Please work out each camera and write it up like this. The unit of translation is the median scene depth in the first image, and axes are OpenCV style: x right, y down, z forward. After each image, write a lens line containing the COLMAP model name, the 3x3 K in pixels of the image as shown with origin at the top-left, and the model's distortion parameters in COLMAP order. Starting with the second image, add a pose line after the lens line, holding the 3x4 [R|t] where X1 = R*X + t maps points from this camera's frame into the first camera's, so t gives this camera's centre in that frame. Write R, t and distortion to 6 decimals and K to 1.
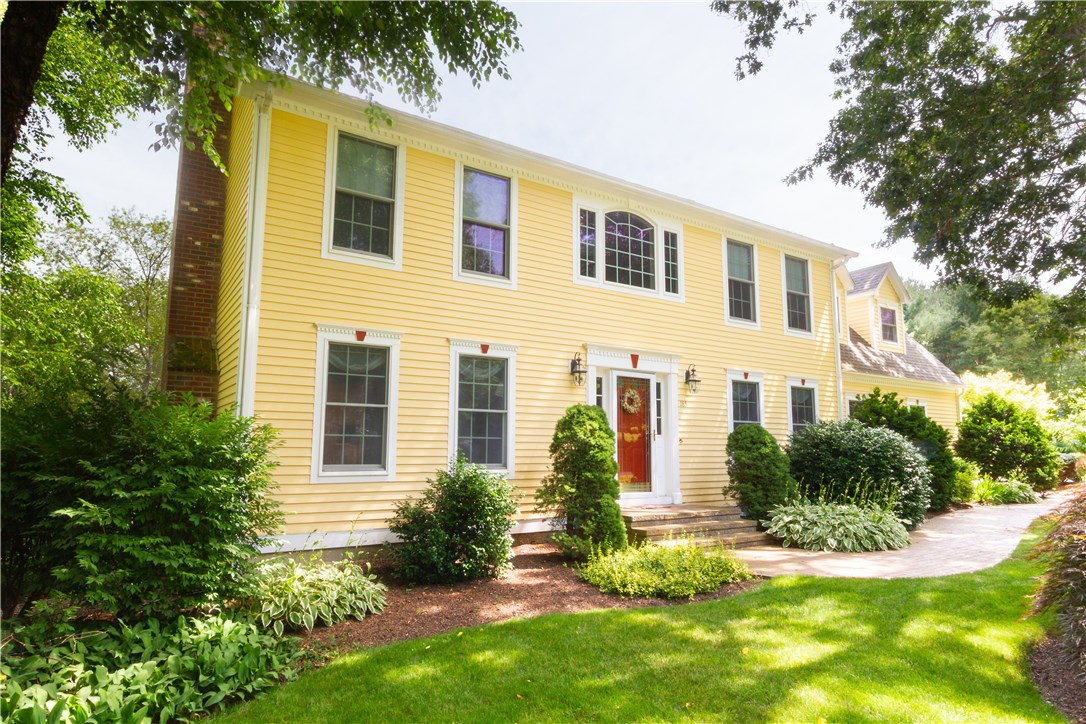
lens RADIAL K [[653.8, 0, 543.0], [0, 653.8, 362.0], [0, 0, 1]] dist [0.014733, -0.002452]
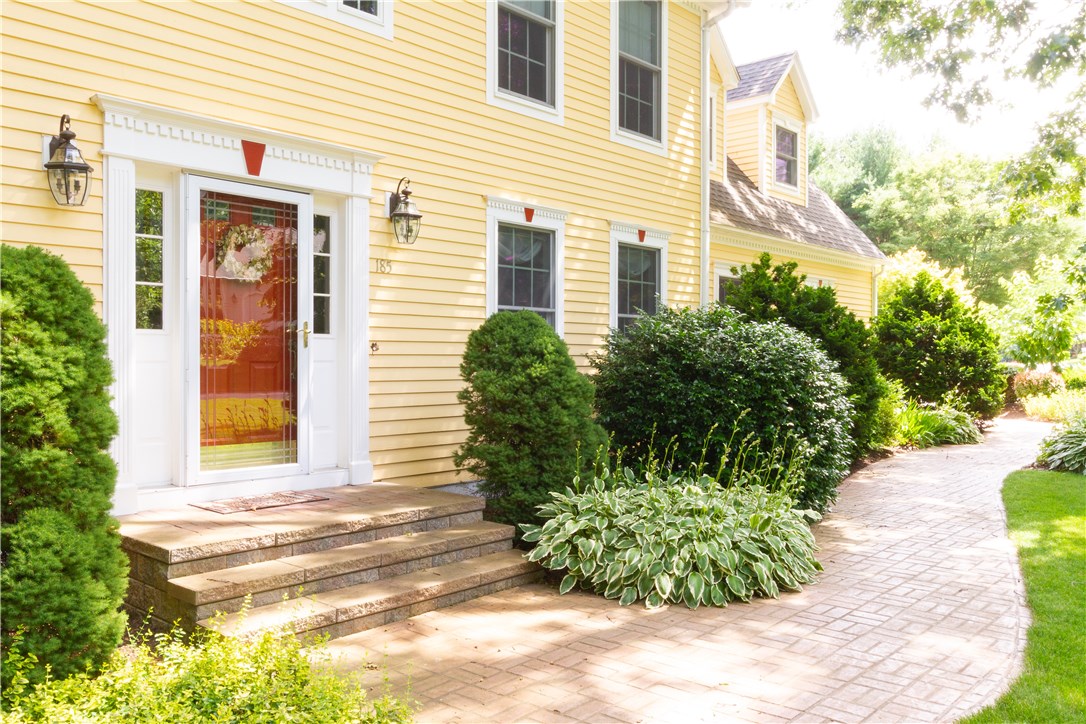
lens RADIAL K [[892.3, 0, 543.0], [0, 892.3, 362.0], [0, 0, 1]] dist [0.004025, 0.005254]
pose [[0.970625, -0.000908, 0.240595, 0.172026], [-0.033334, 0.989841, 0.138216, 0.040120], [-0.238276, -0.142176, 0.960734, 0.367732]]
